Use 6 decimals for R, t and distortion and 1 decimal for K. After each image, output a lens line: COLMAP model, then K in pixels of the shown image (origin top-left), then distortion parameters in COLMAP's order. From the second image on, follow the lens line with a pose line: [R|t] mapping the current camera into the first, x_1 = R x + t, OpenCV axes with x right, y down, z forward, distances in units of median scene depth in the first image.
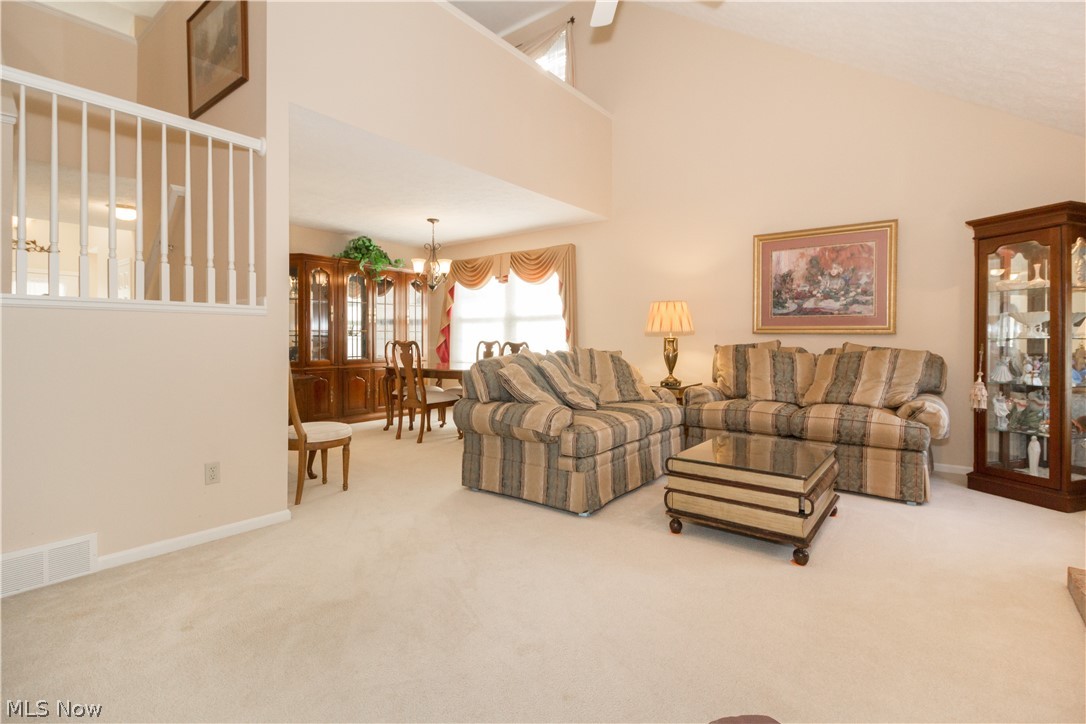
lens RADIAL K [[511.2, 0, 544.7], [0, 511.2, 344.4], [0, 0, 1]] dist [0.000779, -0.000408]
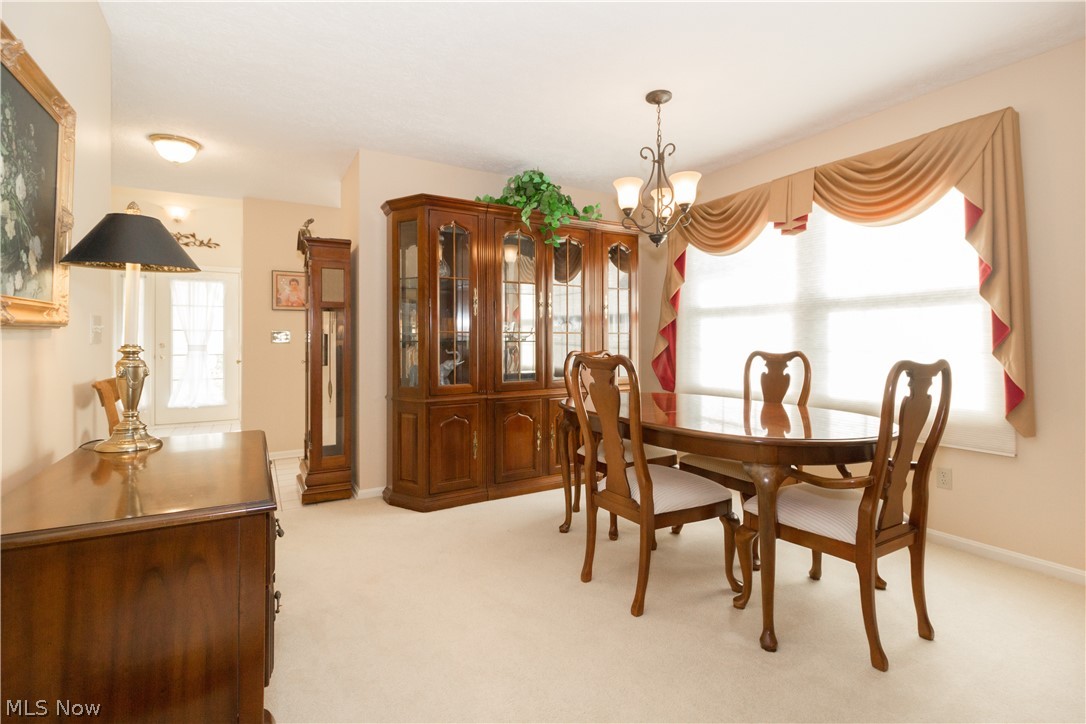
lens RADIAL K [[511.2, 0, 544.7], [0, 511.2, 344.4], [0, 0, 1]] dist [0.000779, -0.000408]
pose [[0.930026, 0.000120, -0.367494, -0.138001], [-0.001808, 0.999989, -0.004248, -0.011698], [0.367490, 0.004615, 0.930016, 0.505013]]
